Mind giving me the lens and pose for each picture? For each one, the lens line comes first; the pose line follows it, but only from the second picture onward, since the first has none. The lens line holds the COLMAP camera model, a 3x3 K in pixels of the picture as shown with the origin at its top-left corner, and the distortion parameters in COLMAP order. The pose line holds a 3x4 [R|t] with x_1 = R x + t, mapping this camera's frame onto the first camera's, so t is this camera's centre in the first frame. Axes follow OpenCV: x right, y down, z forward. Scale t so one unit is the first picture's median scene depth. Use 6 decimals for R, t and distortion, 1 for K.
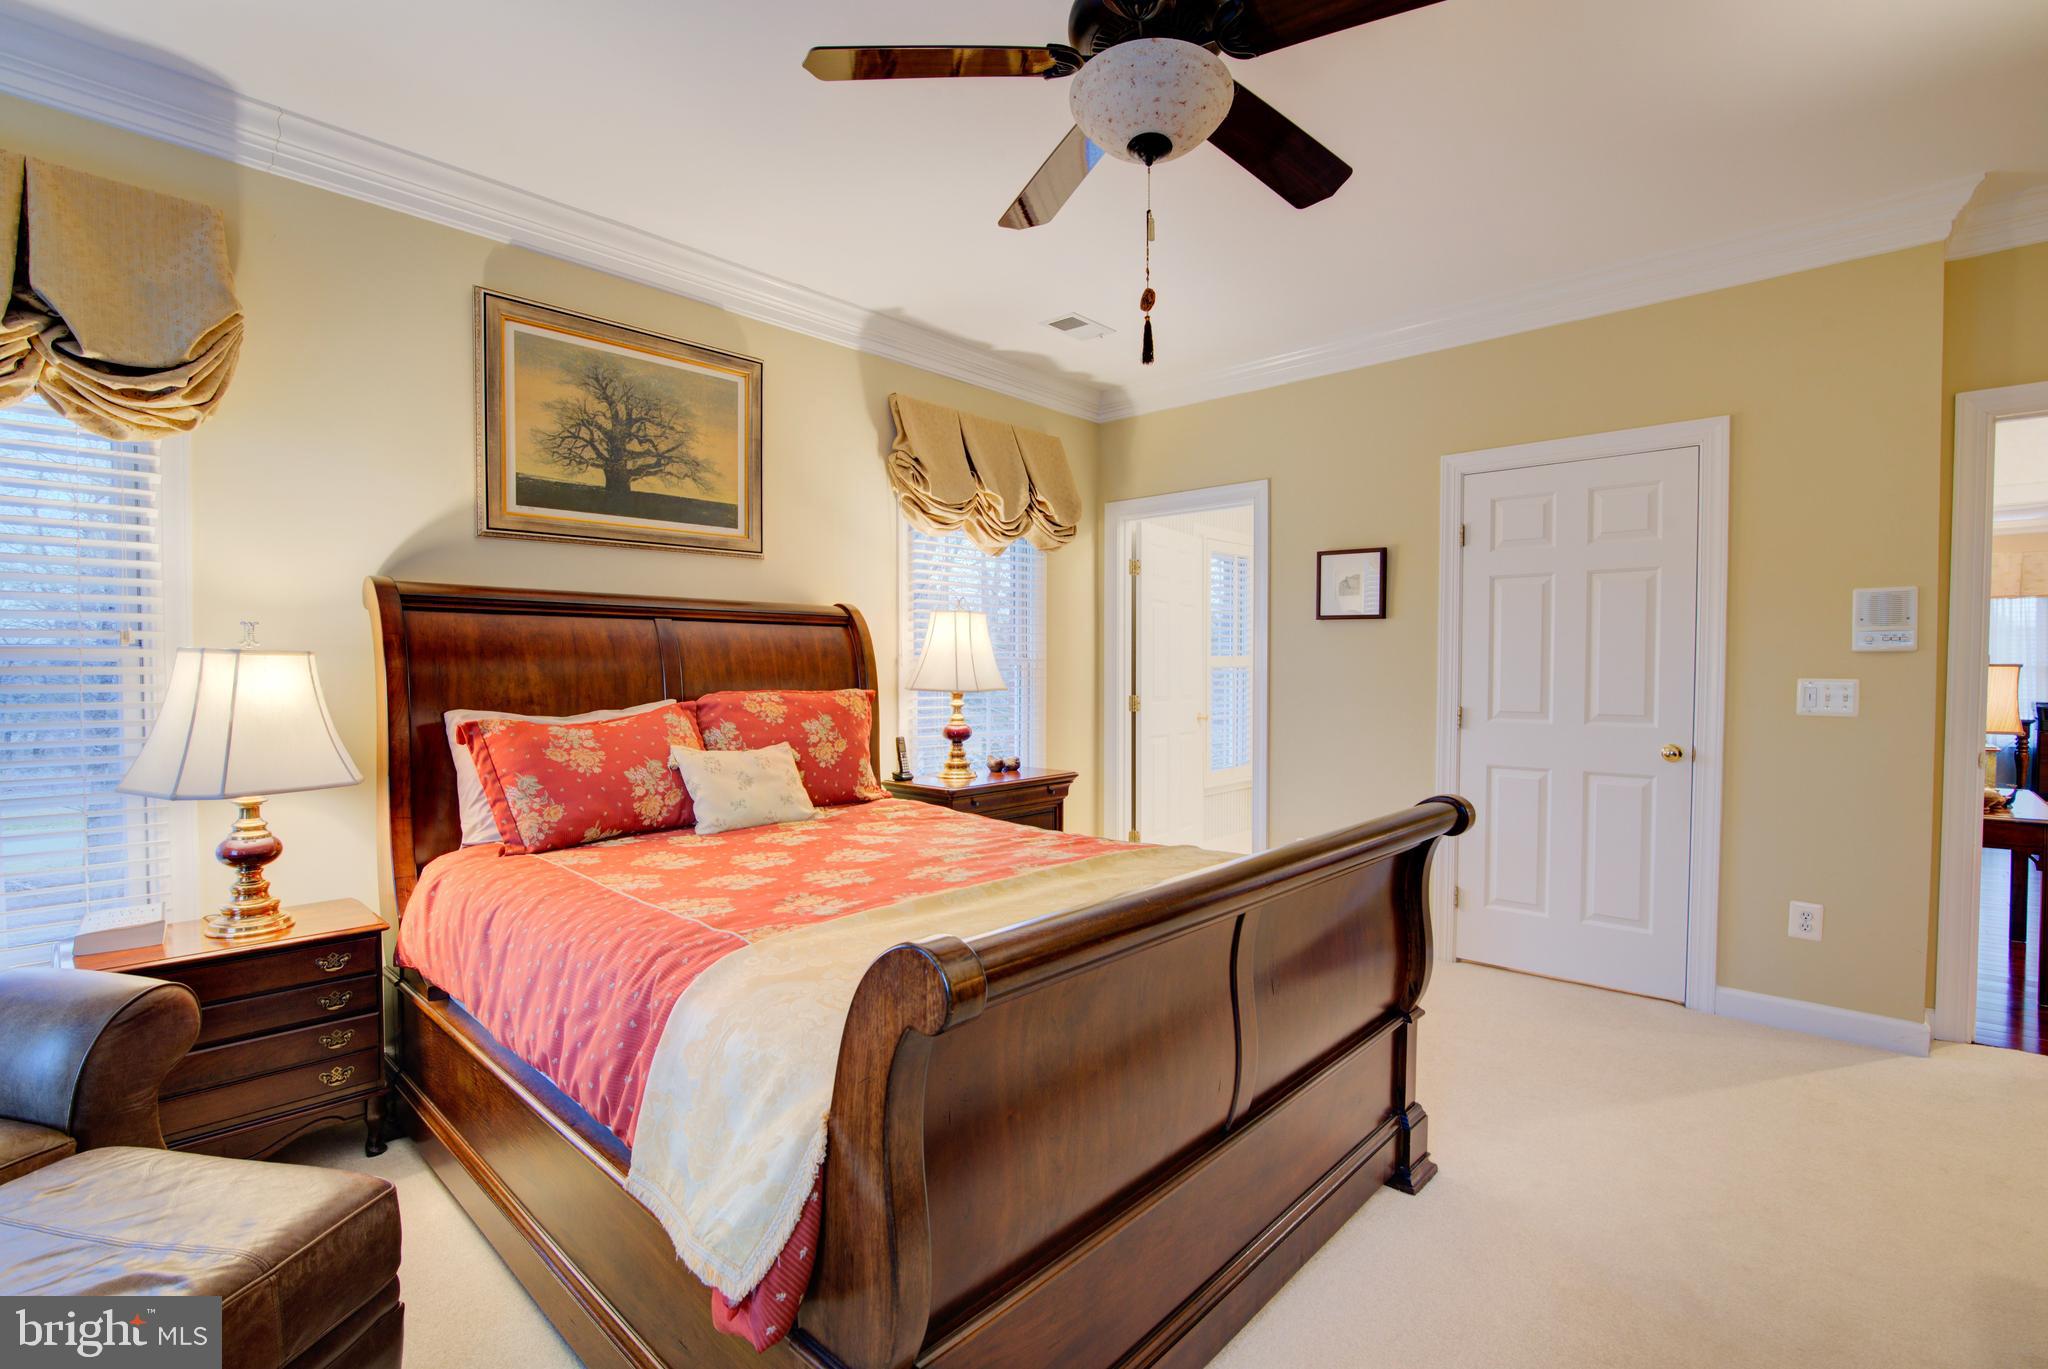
lens RADIAL K [[934.8, 0, 1026.1], [0, 934.8, 687.5], [0, 0, 1]] dist [-0.016652, 0.001354]
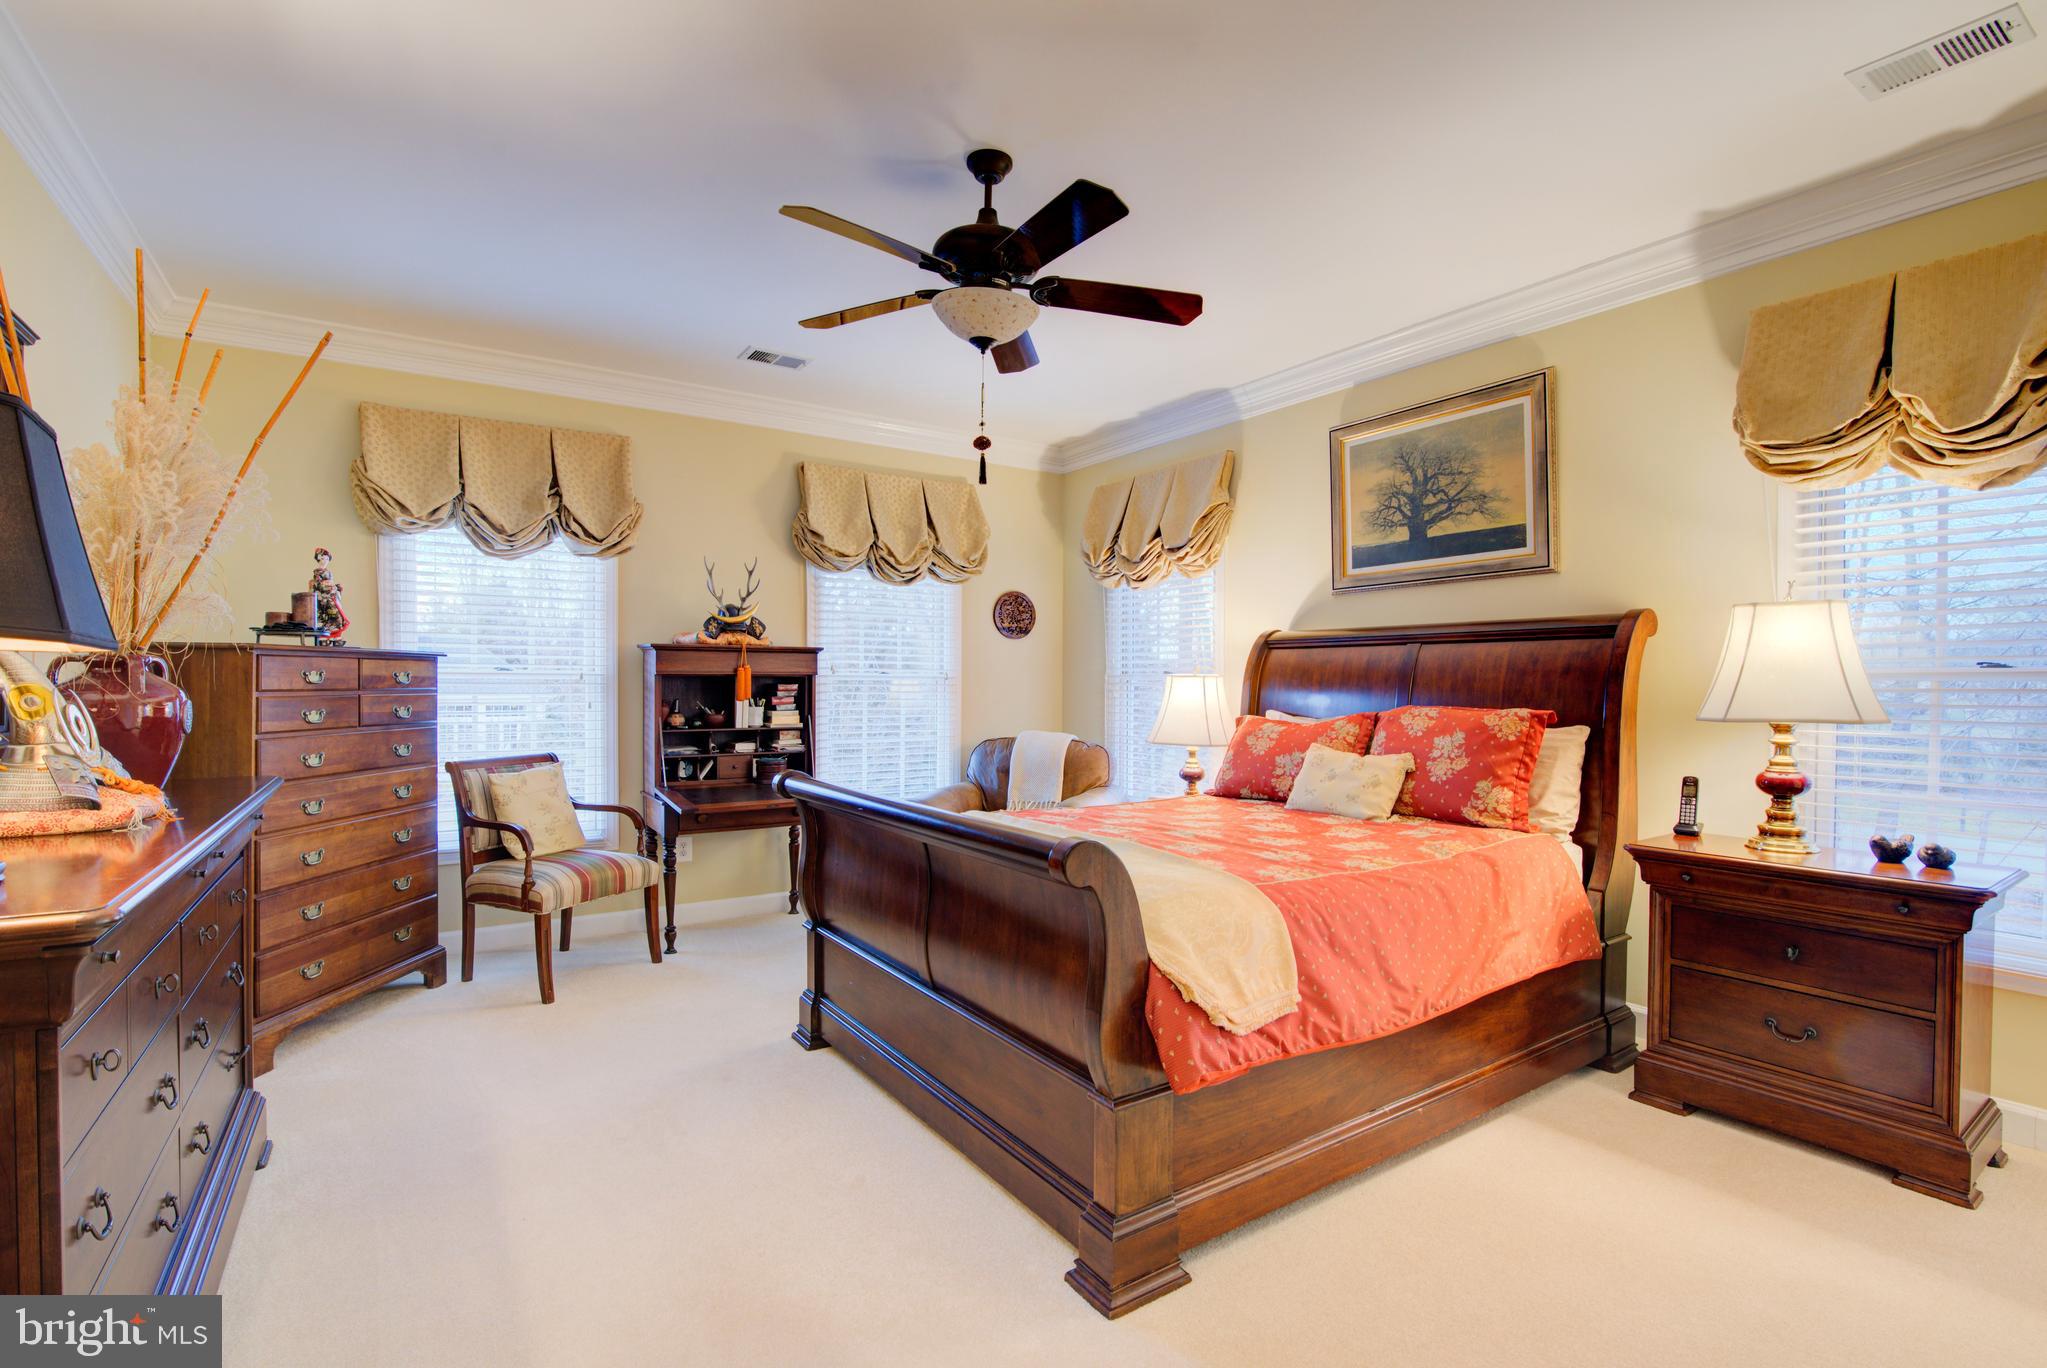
lens RADIAL K [[934.3, 0, 1025.1], [0, 934.3, 685.2], [0, 0, 1]] dist [-0.016652, 0.001354]
pose [[-0.222501, -0.001323, -0.974932, 0.843896], [-0.028343, 0.999585, 0.005112, -0.012439], [0.974520, 0.028770, -0.222446, 0.752332]]
